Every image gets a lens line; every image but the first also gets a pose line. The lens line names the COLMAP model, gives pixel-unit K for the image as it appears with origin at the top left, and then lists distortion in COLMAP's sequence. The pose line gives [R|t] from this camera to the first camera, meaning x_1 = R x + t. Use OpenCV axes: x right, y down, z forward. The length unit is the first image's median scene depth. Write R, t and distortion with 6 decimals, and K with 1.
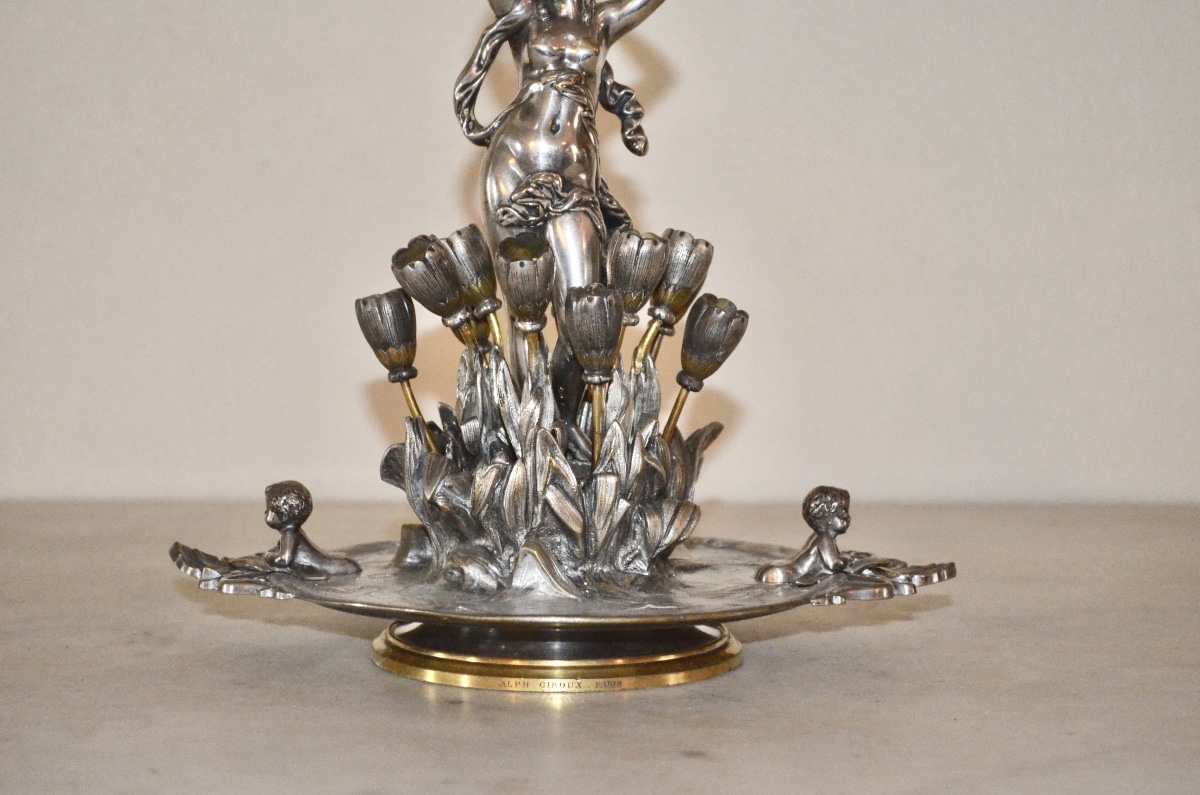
lens RADIAL K [[2703.1, 0, 600.0], [0, 2703.1, 397.5], [0, 0, 1]] dist [0.029248, 0.033707]
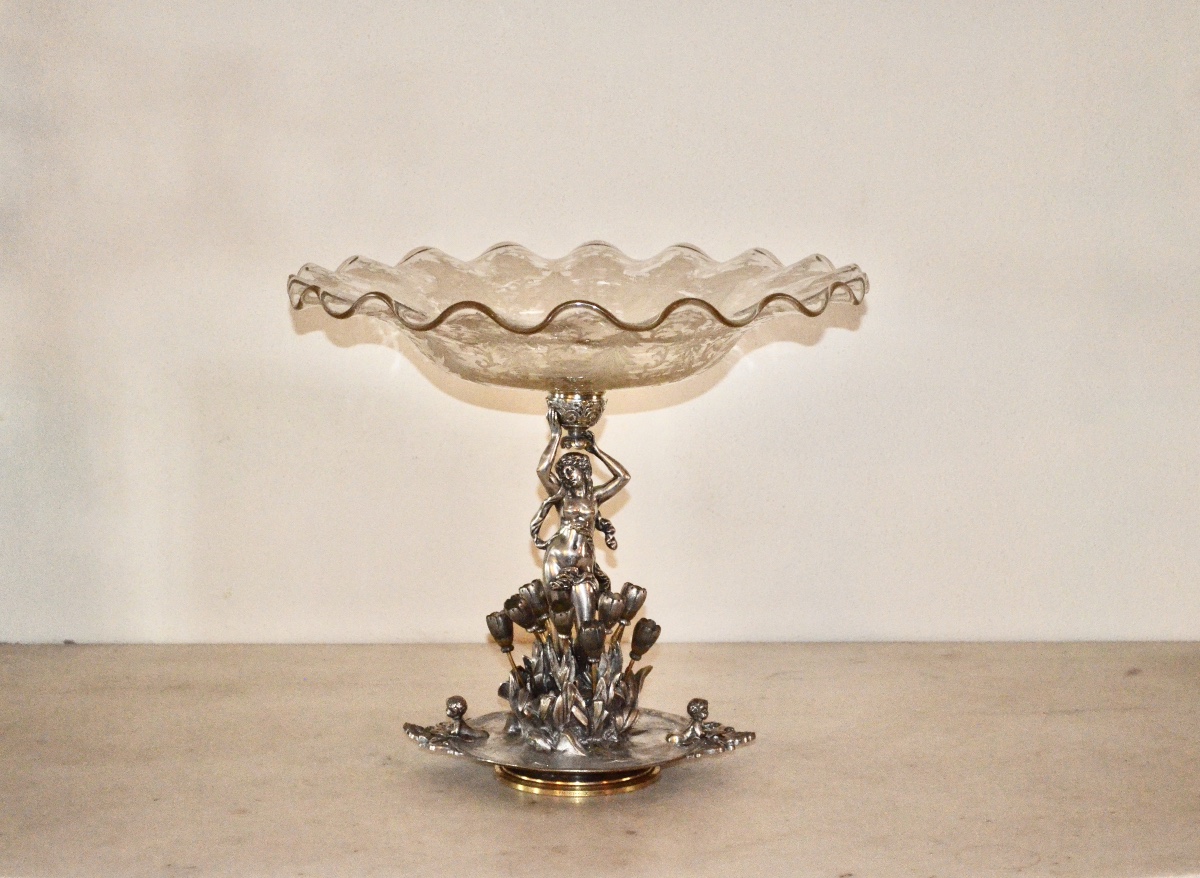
lens RADIAL K [[2848.1, 0, 600.0], [0, 2848.1, 439.0], [0, 0, 1]] dist [-0.045164, -0.224698]
pose [[0.999916, -0.002539, -0.012747, 0.034547], [0.003413, 0.997610, 0.069015, -0.352342], [0.012541, -0.069053, 0.997534, -1.364450]]
